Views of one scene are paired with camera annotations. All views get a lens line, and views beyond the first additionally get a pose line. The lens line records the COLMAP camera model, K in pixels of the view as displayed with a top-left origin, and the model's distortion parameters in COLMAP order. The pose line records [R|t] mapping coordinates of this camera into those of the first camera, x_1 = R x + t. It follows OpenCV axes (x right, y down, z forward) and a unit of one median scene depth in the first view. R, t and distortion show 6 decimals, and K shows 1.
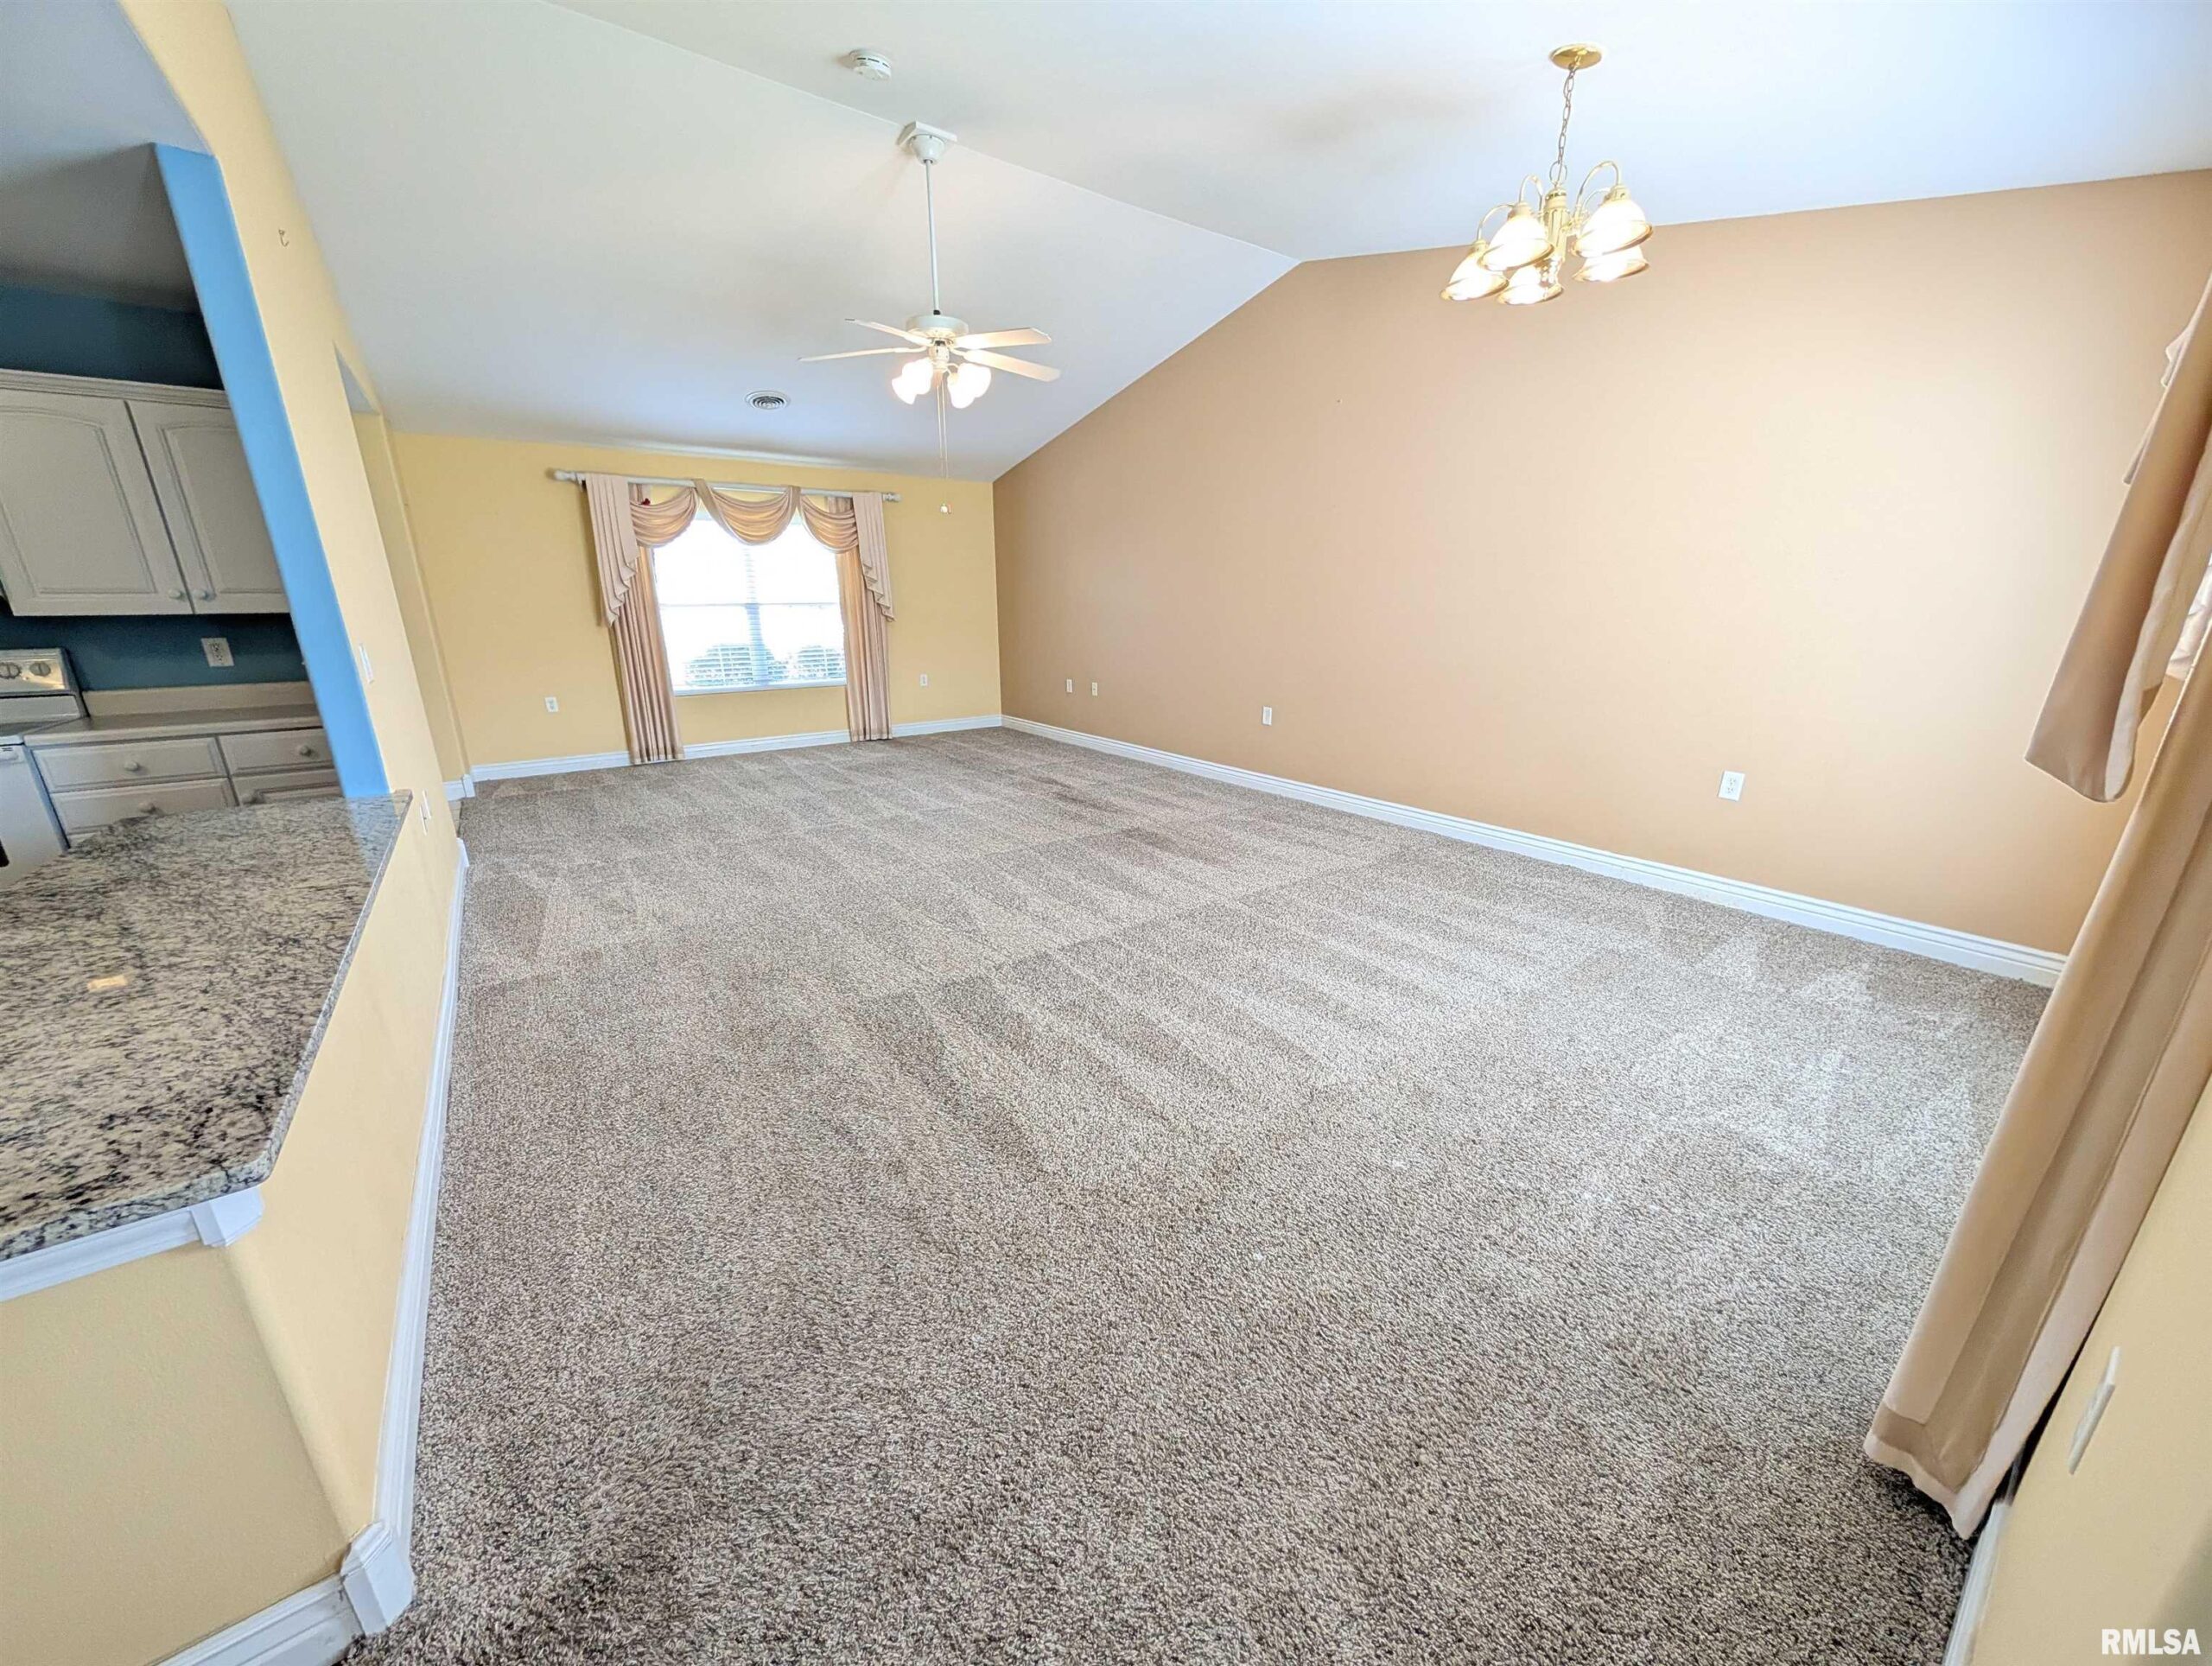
lens RADIAL K [[802.2, 0, 1106.0], [0, 802.2, 833.0], [0, 0, 1]] dist [0.001503, -0.000062]
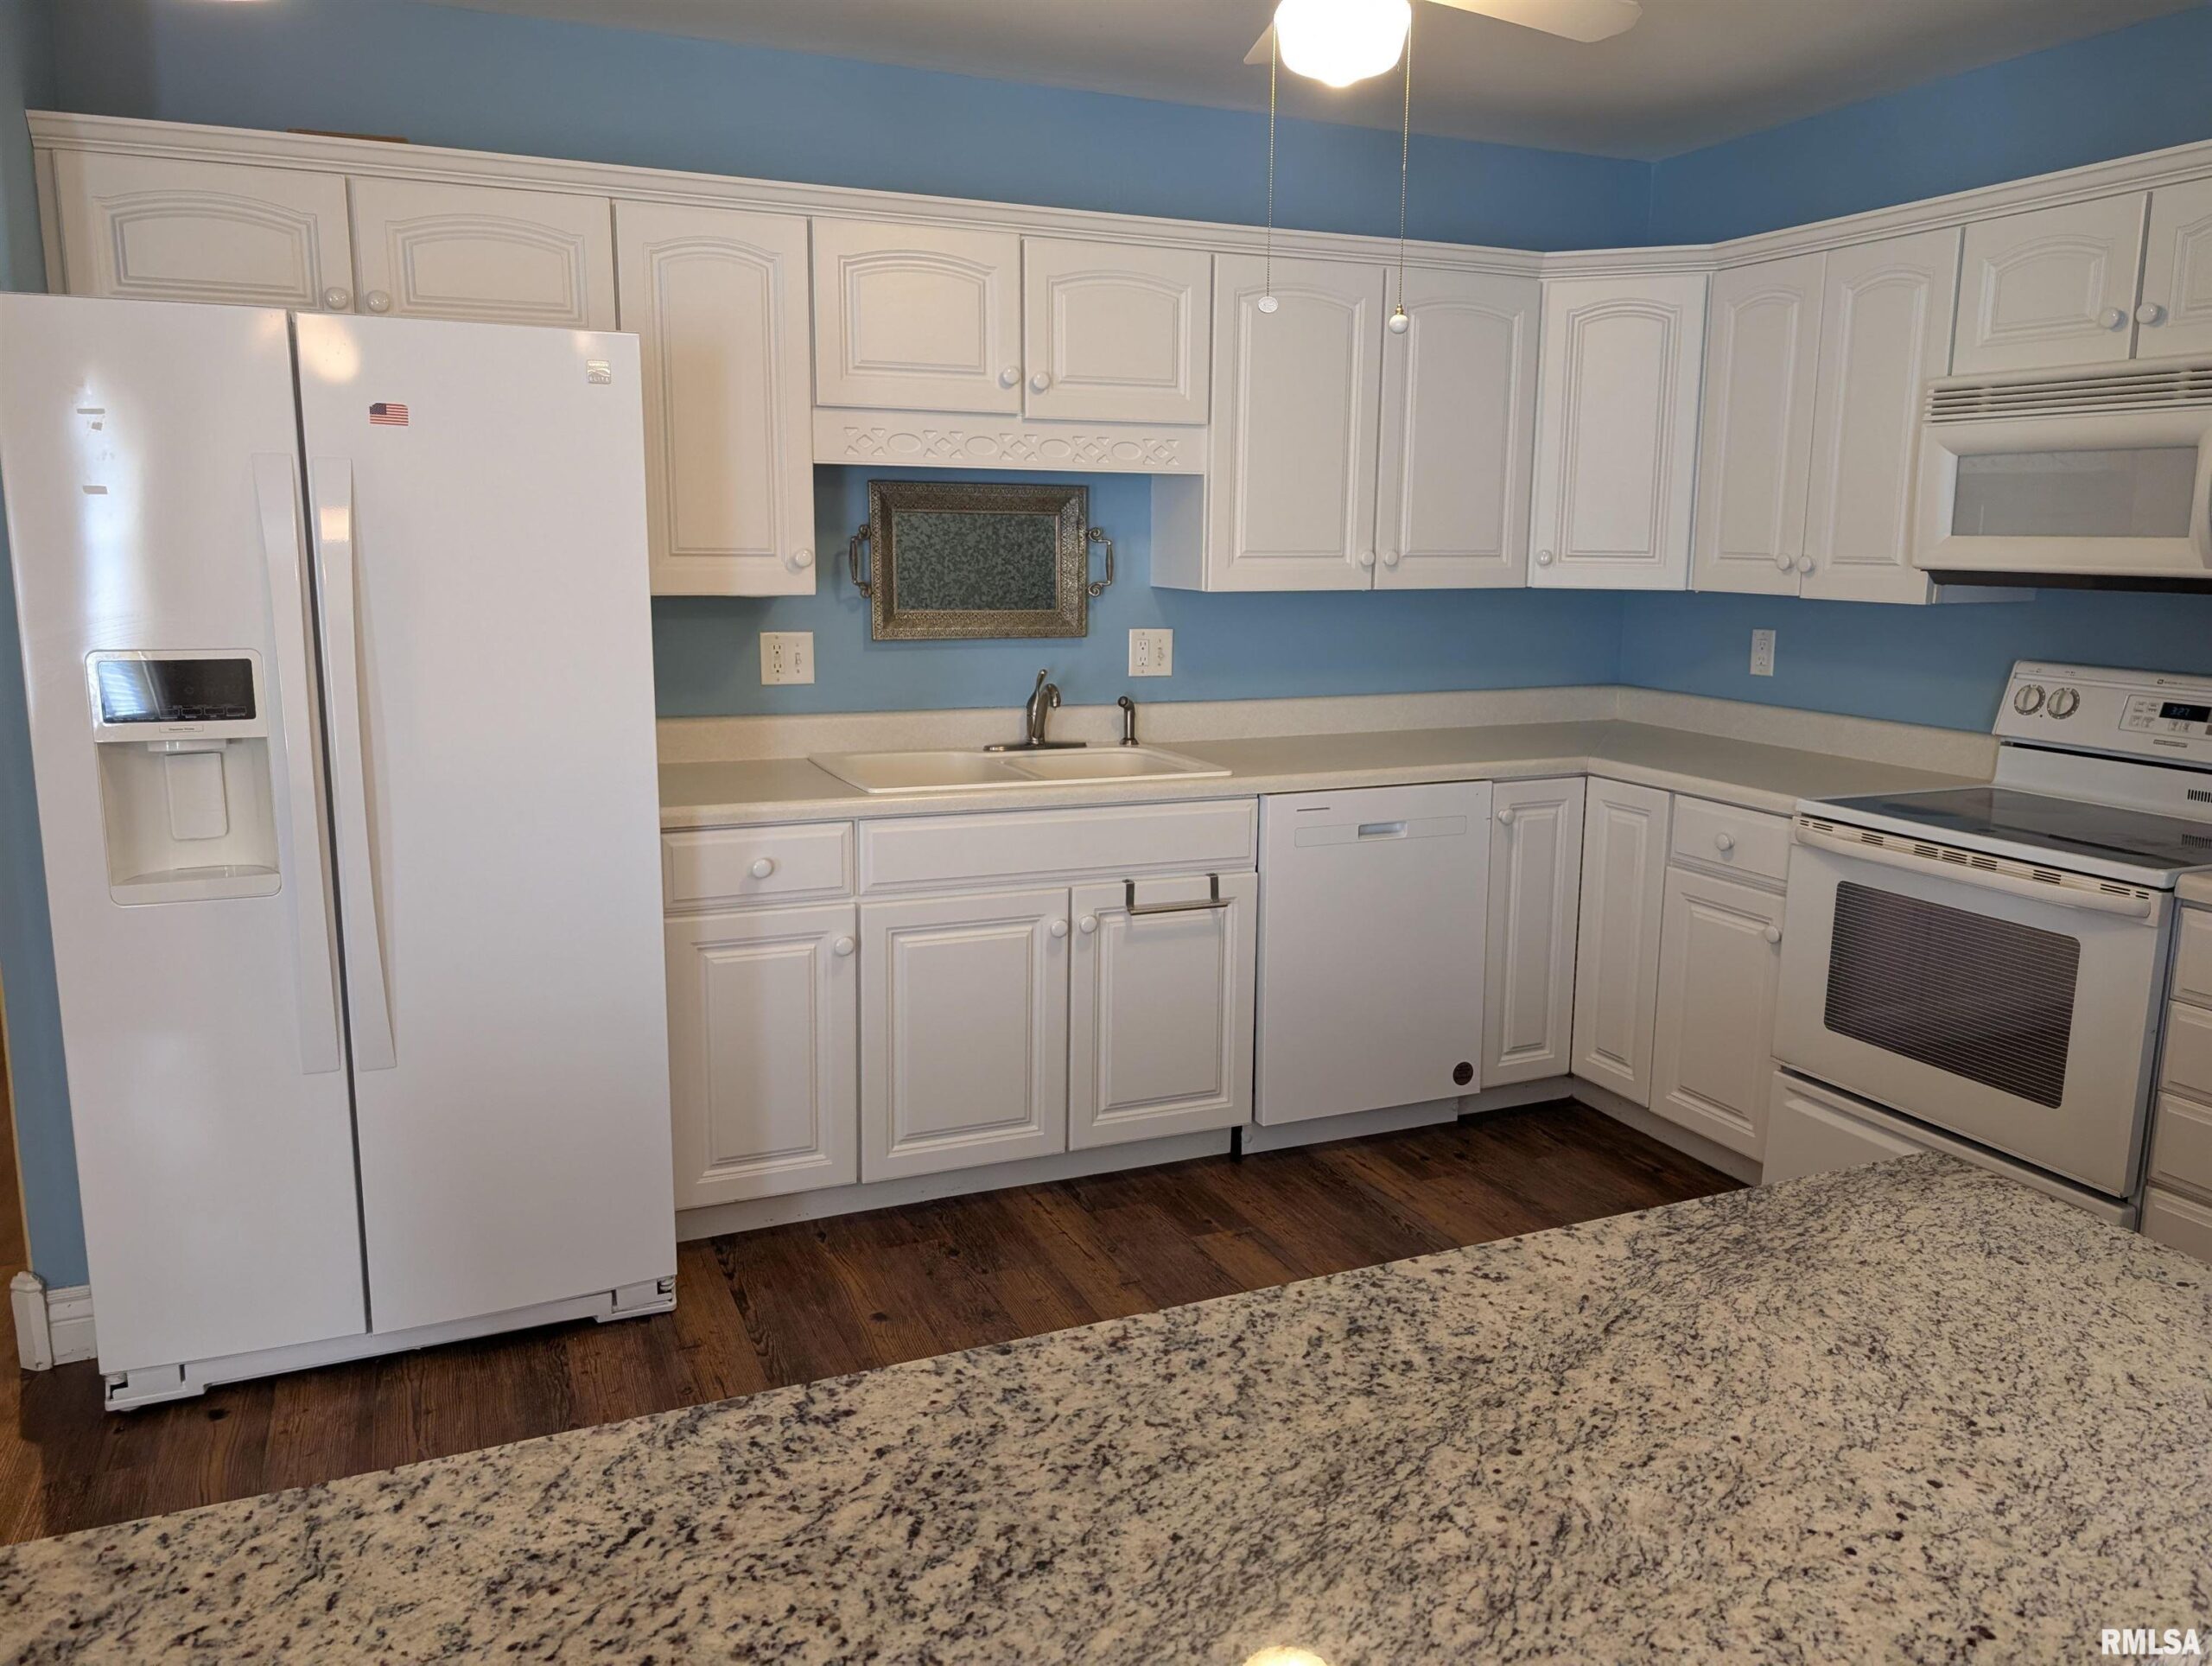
lens RADIAL K [[1603.1, 0, 1133.6], [0, 1603.1, 800.8], [0, 0, 1]] dist [0.007811, -0.001852]
pose [[-0.212527, 0.167263, -0.962733, -0.726514], [-0.287719, 0.930852, 0.225240, -0.430262], [0.933836, 0.324867, -0.149706, 1.232133]]
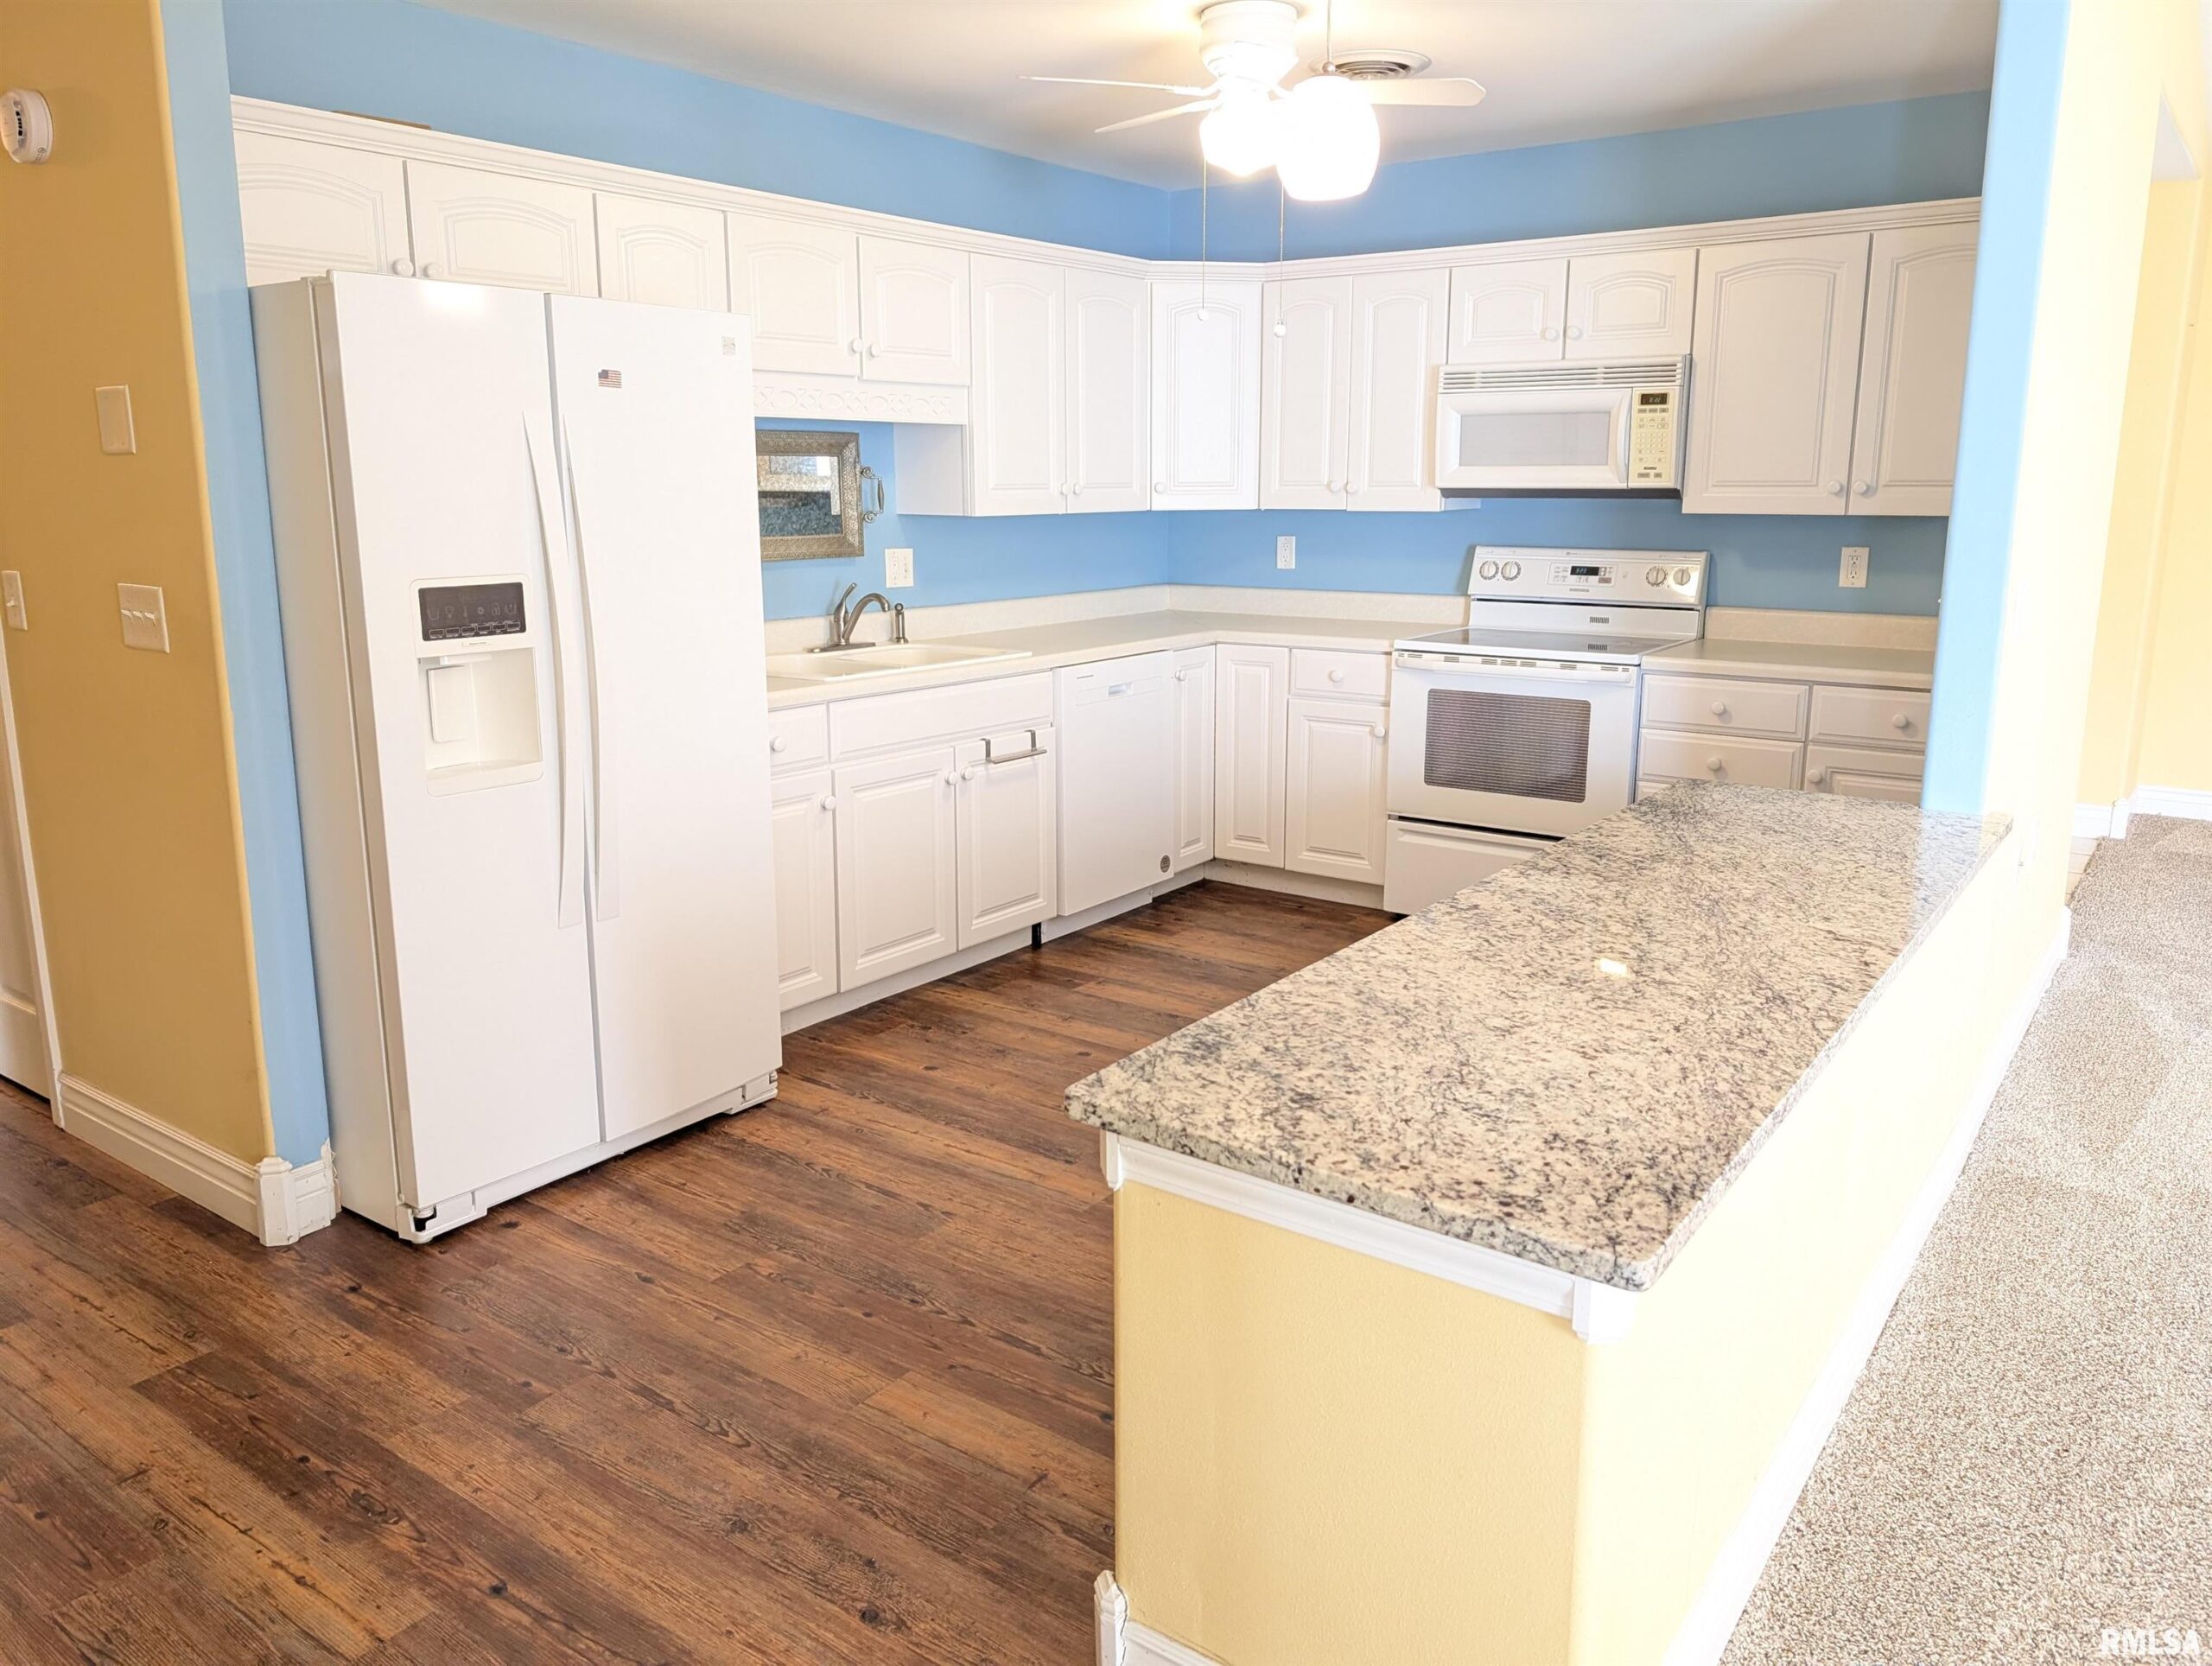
lens RADIAL K [[1593.5, 0, 1111.4], [0, 1593.5, 782.3], [0, 0, 1]] dist [0.047926, -0.062562]
pose [[0.305426, 0.186765, -0.933720, 0.097519], [-0.272135, 0.956799, 0.102365, -0.036835], [0.912501, 0.222833, 0.343057, -0.069854]]
